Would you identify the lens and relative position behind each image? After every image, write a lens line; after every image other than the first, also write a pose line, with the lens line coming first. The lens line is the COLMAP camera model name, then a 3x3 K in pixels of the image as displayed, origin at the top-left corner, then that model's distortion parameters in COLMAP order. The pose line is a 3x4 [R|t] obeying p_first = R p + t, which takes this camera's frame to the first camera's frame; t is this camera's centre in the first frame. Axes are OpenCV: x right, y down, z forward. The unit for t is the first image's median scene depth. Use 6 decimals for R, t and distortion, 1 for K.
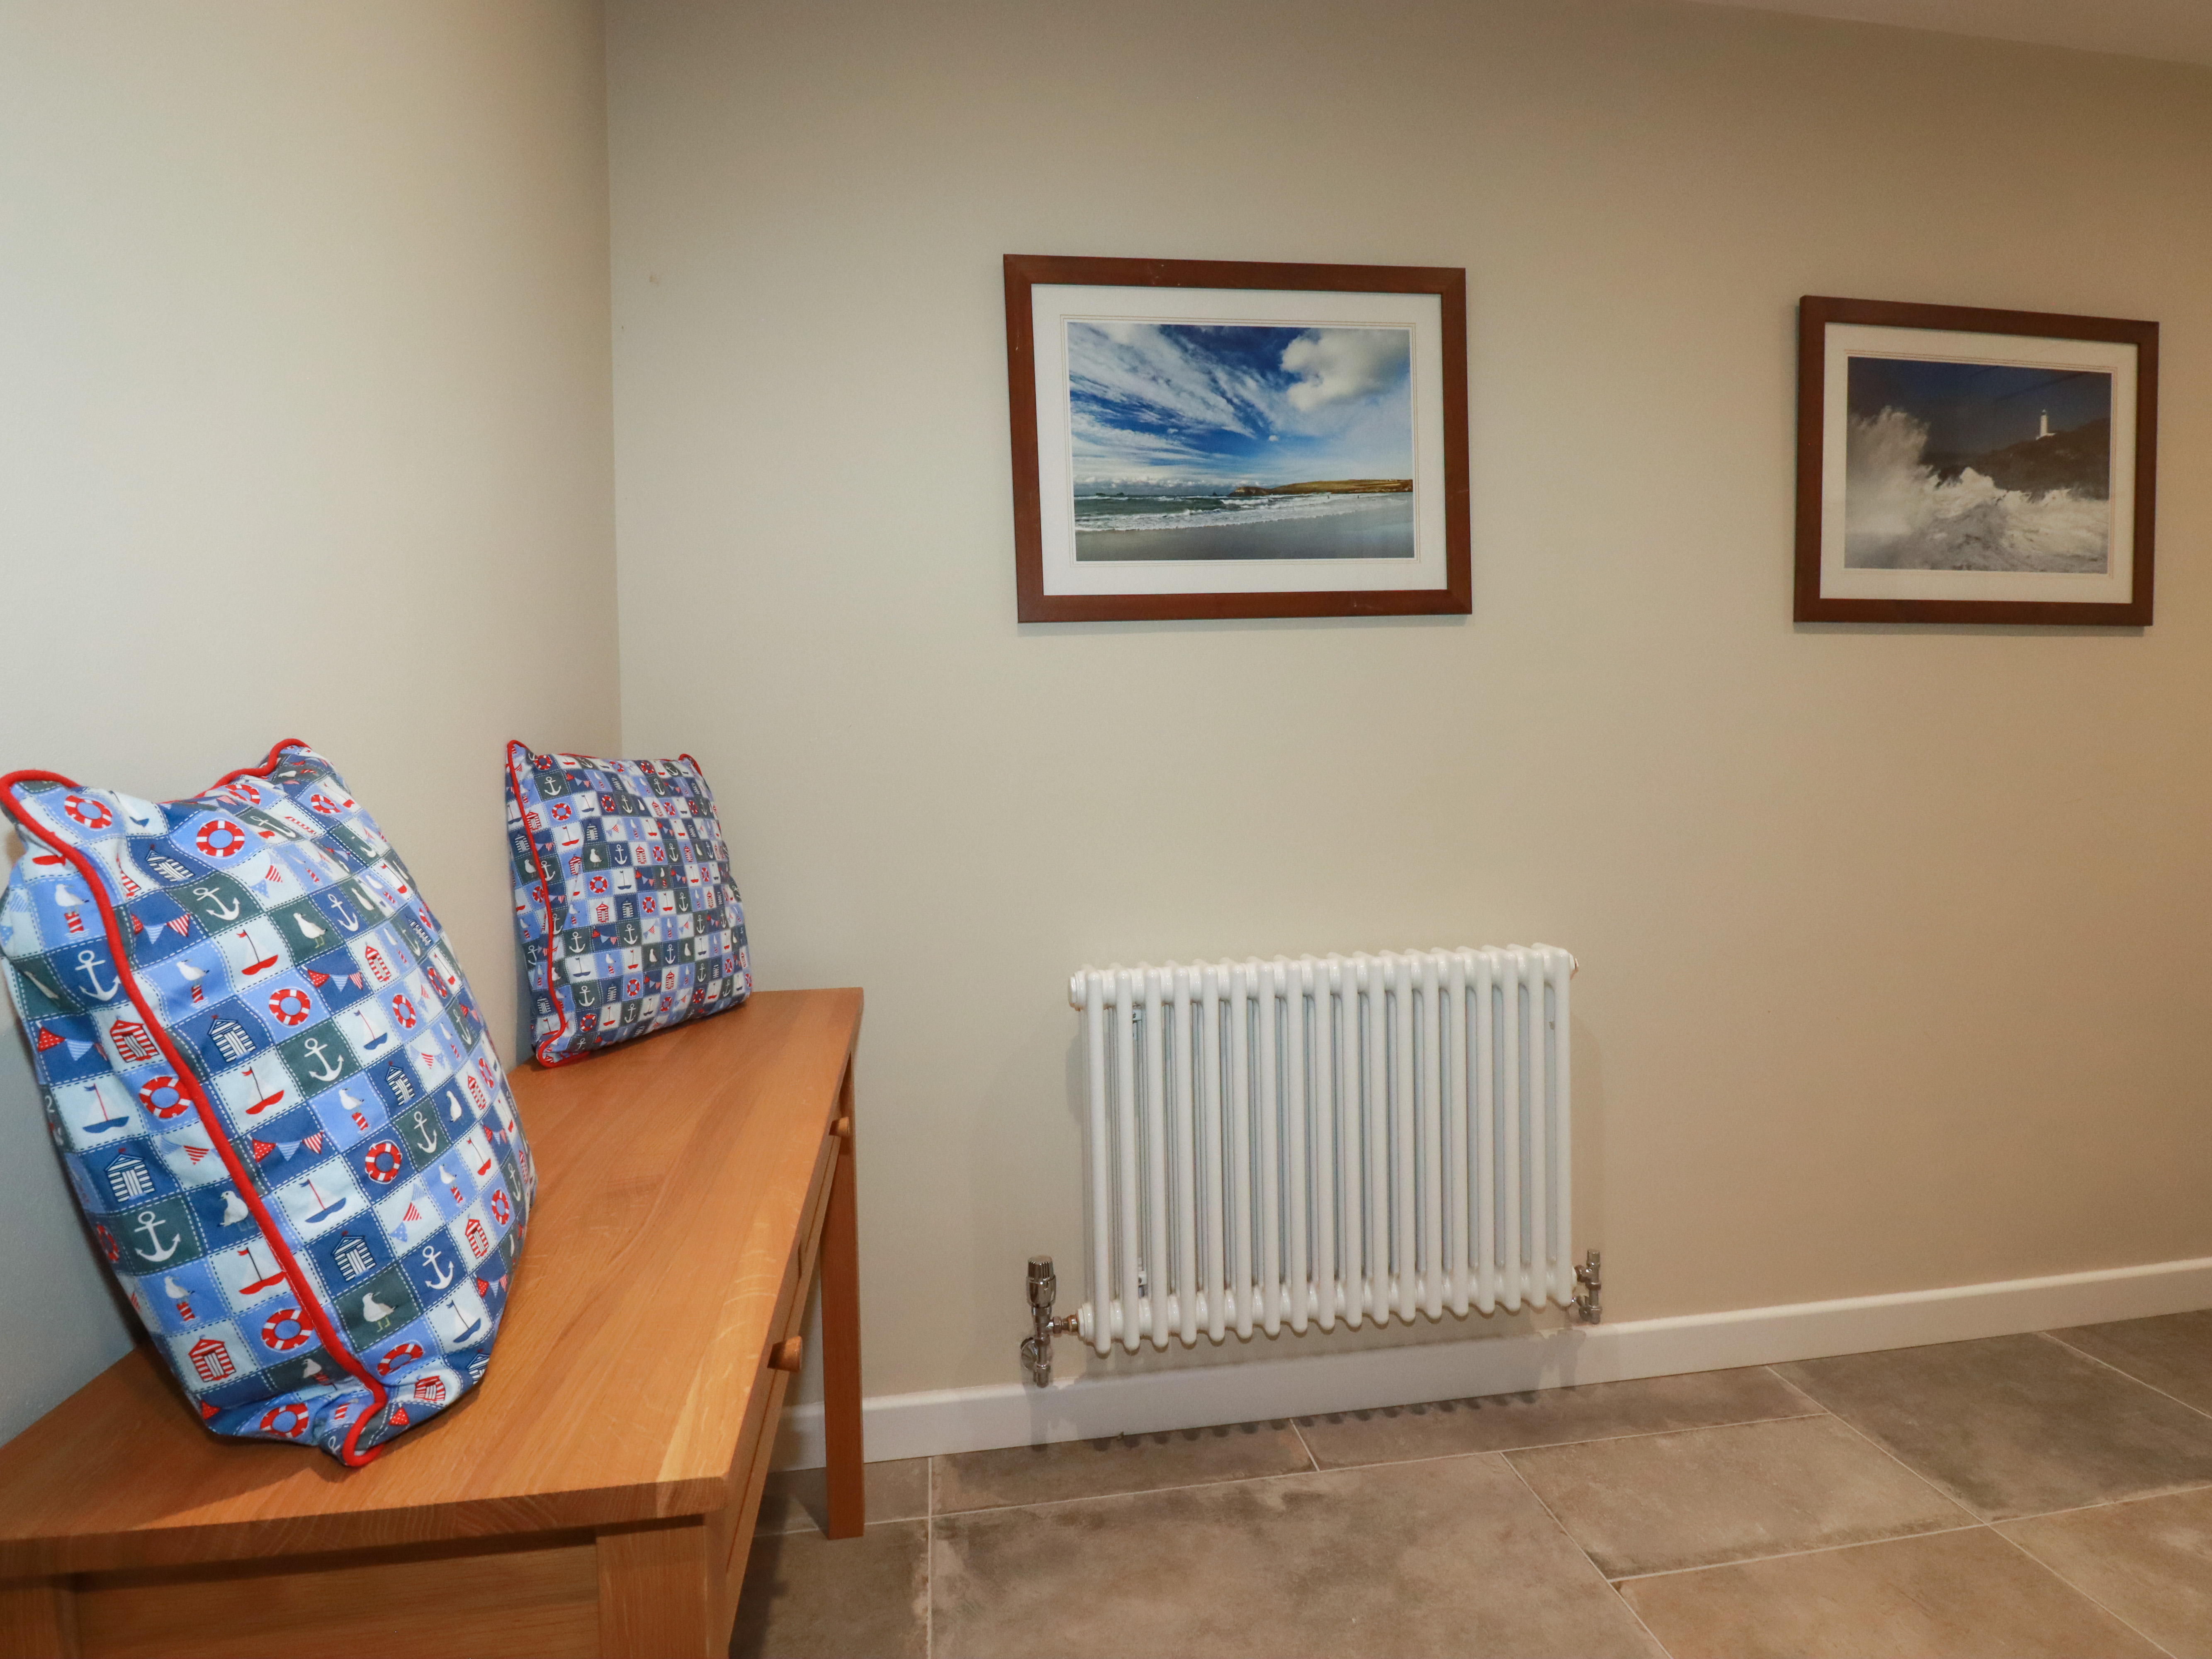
lens RADIAL K [[1176.5, 0, 1112.1], [0, 1176.5, 808.7], [0, 0, 1]] dist [0.001955, -0.015489]
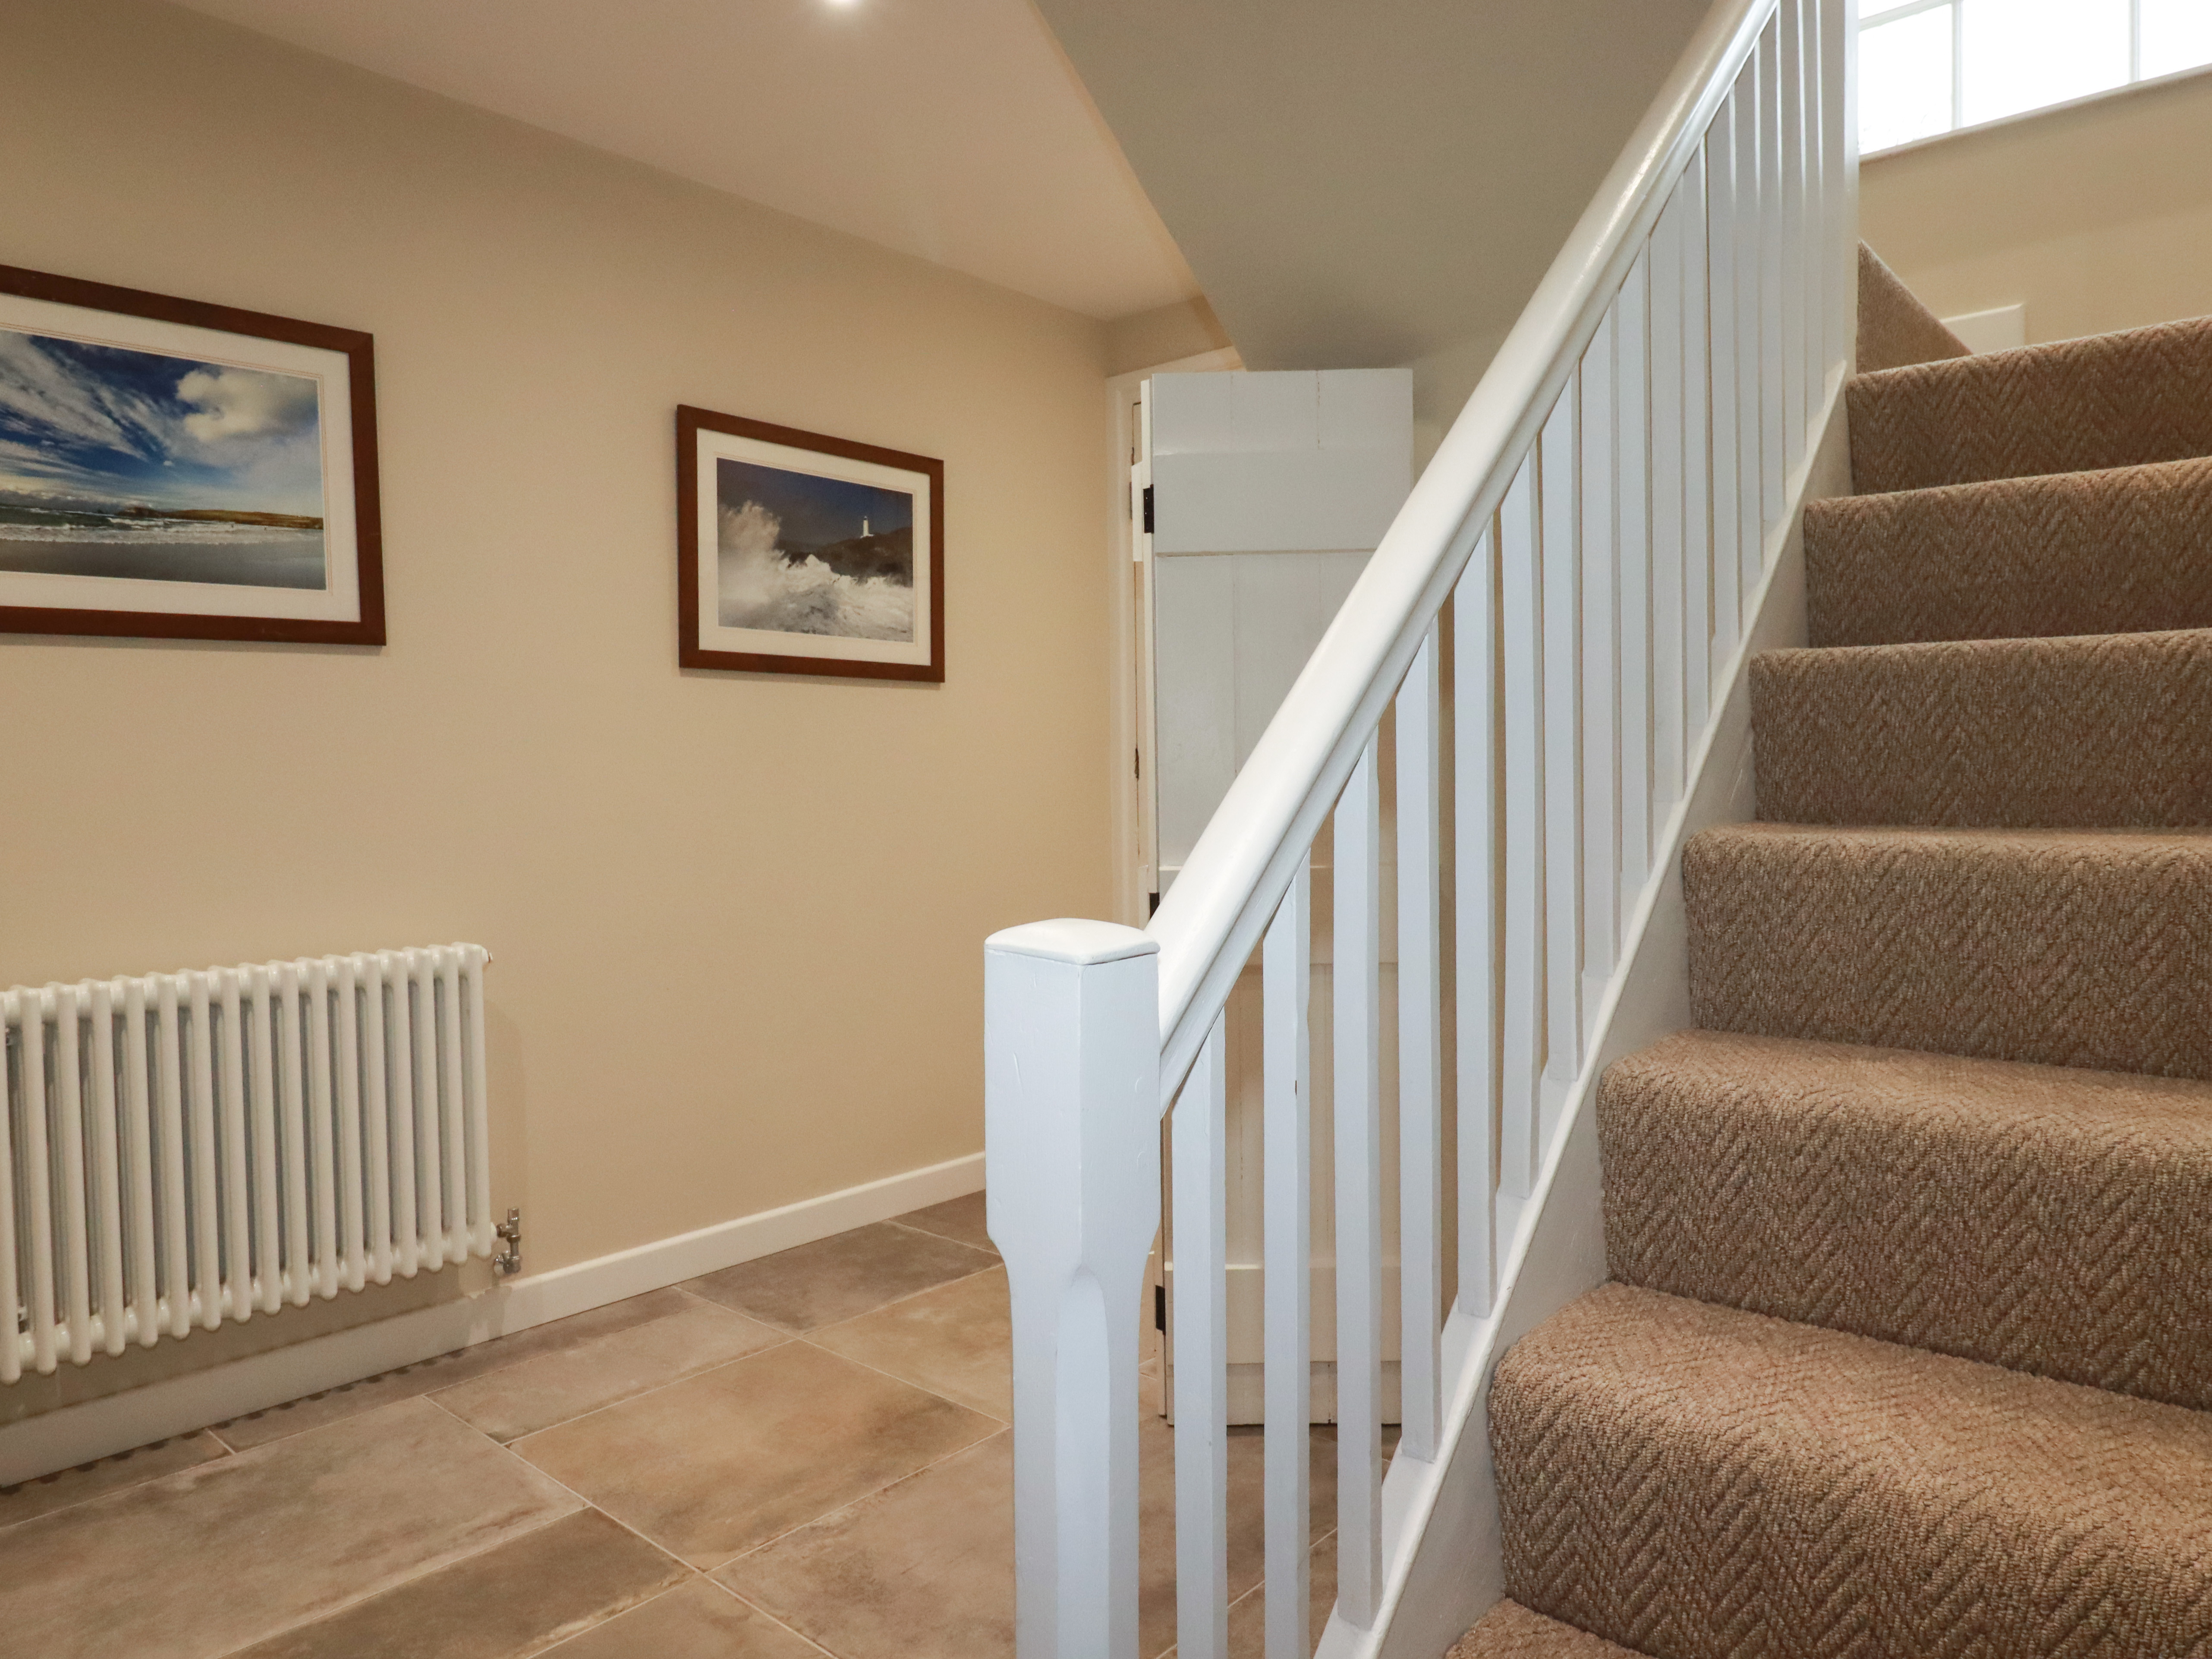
lens RADIAL K [[1357.9, 0, 1060.7], [0, 1357.9, 812.7], [0, 0, 1]] dist [0.003696, -0.012154]
pose [[0.767176, -0.010251, 0.641355, -0.026493], [0.021263, 0.999729, -0.009456, 0.016306], [-0.641084, 0.020892, 0.767186, -0.383334]]
